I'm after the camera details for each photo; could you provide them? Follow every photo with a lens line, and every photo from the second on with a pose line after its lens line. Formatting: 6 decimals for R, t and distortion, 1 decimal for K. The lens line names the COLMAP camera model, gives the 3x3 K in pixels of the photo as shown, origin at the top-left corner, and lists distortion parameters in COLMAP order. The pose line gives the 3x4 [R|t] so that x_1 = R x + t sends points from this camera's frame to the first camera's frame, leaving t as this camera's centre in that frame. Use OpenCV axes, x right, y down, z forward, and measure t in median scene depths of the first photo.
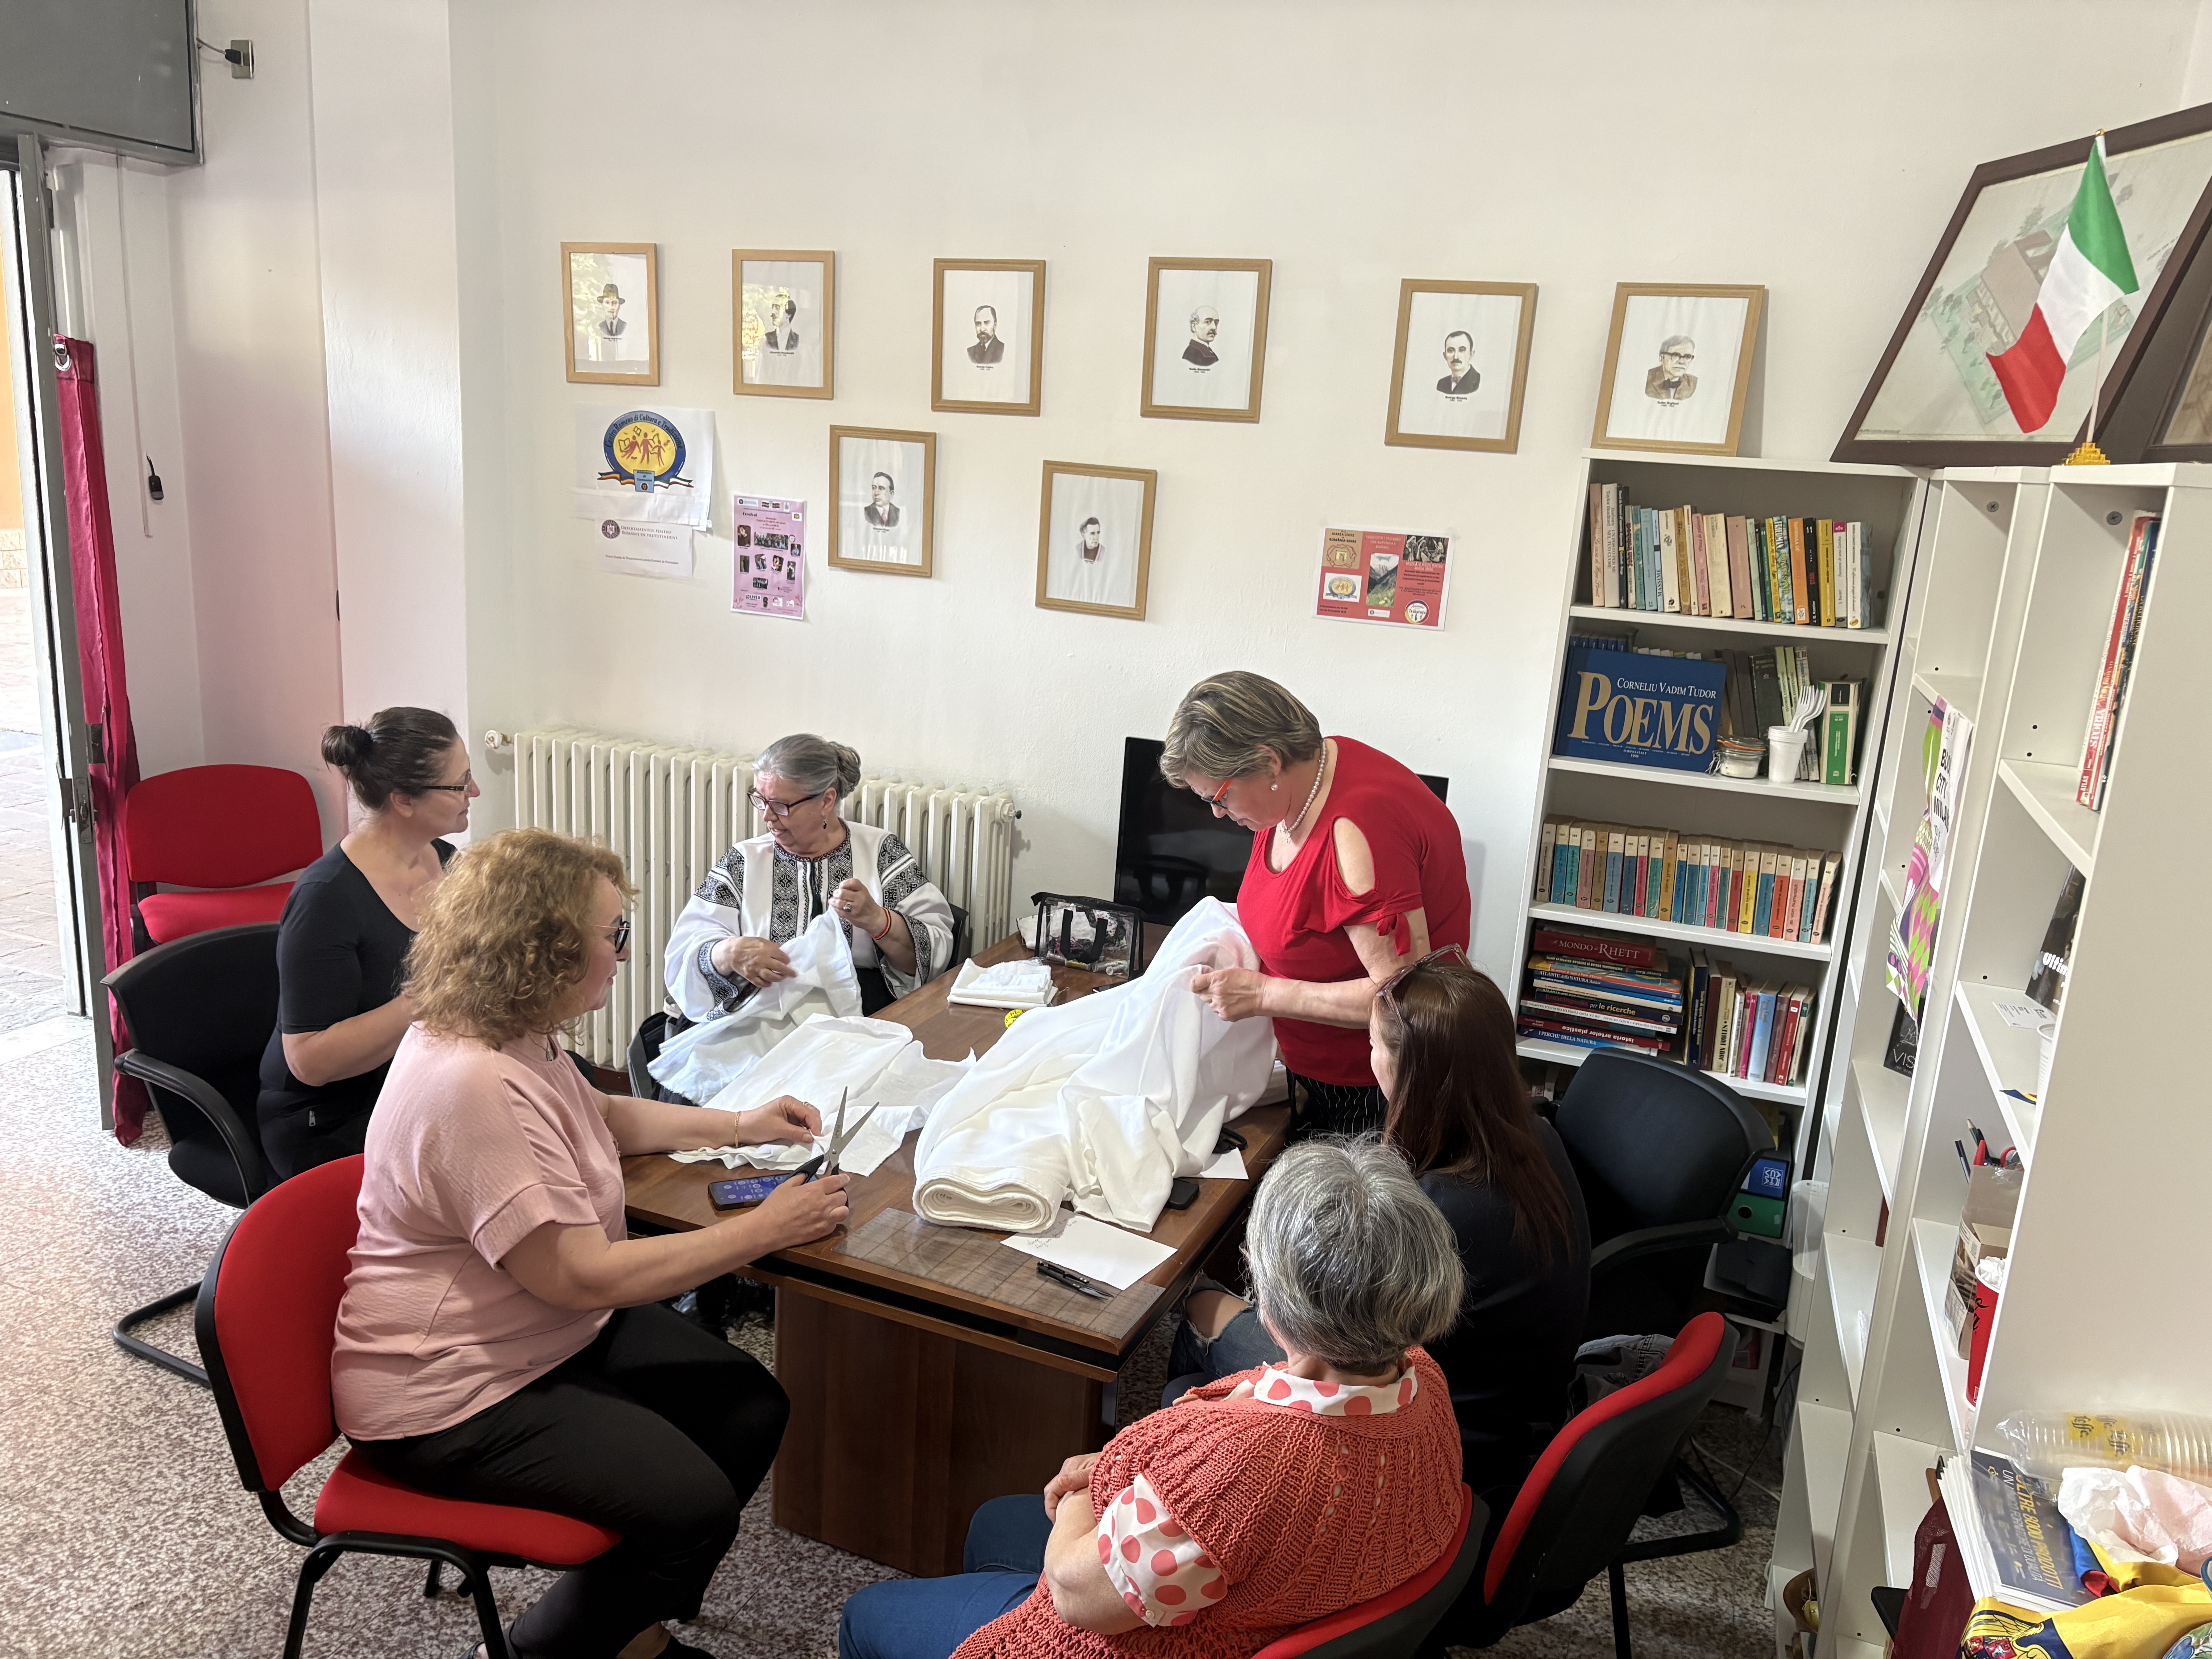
lens RADIAL K [[1678.4, 0, 1107.9], [0, 1678.4, 823.7], [0, 0, 1]] dist [0.047423, -0.047195]
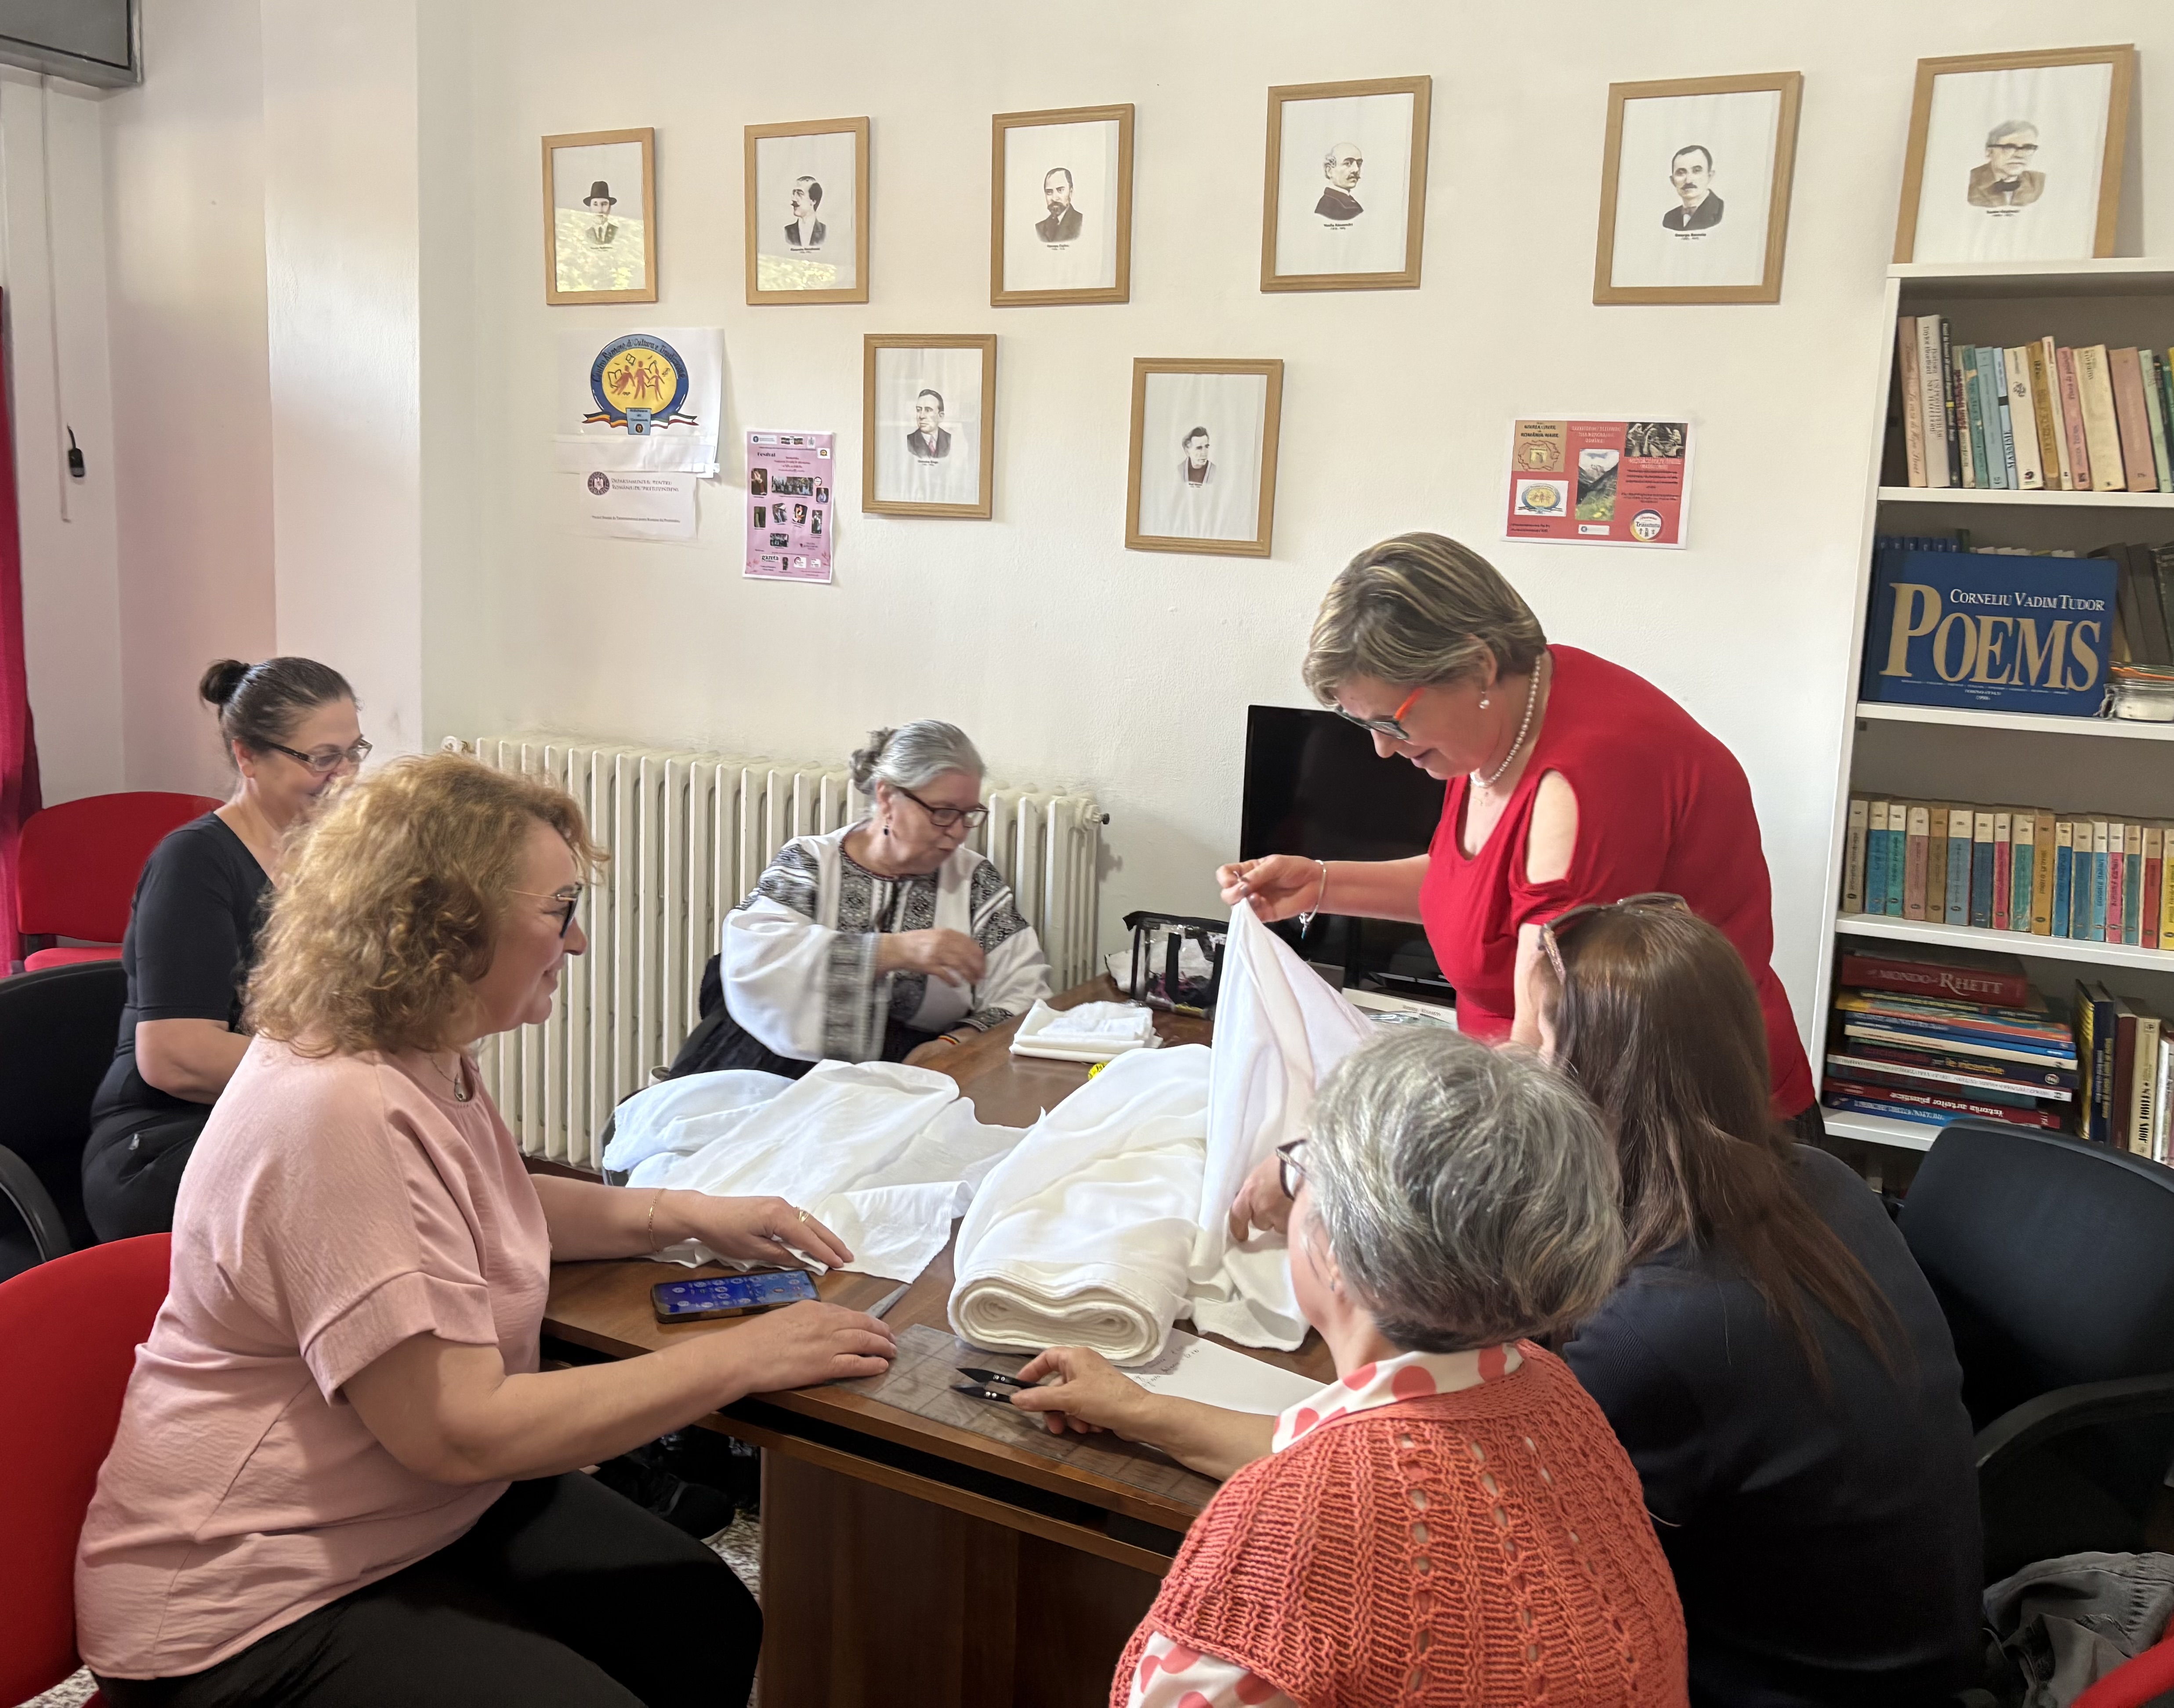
lens RADIAL K [[1907.8, 0, 1025.6], [0, 1907.8, 752.7], [0, 0, 1]] dist [0.039637, -0.011481]
pose [[0.994698, -0.017732, -0.101303, -0.002609], [0.007337, 0.994749, -0.102082, 0.056371], [0.102581, 0.100797, 0.989605, 0.155647]]
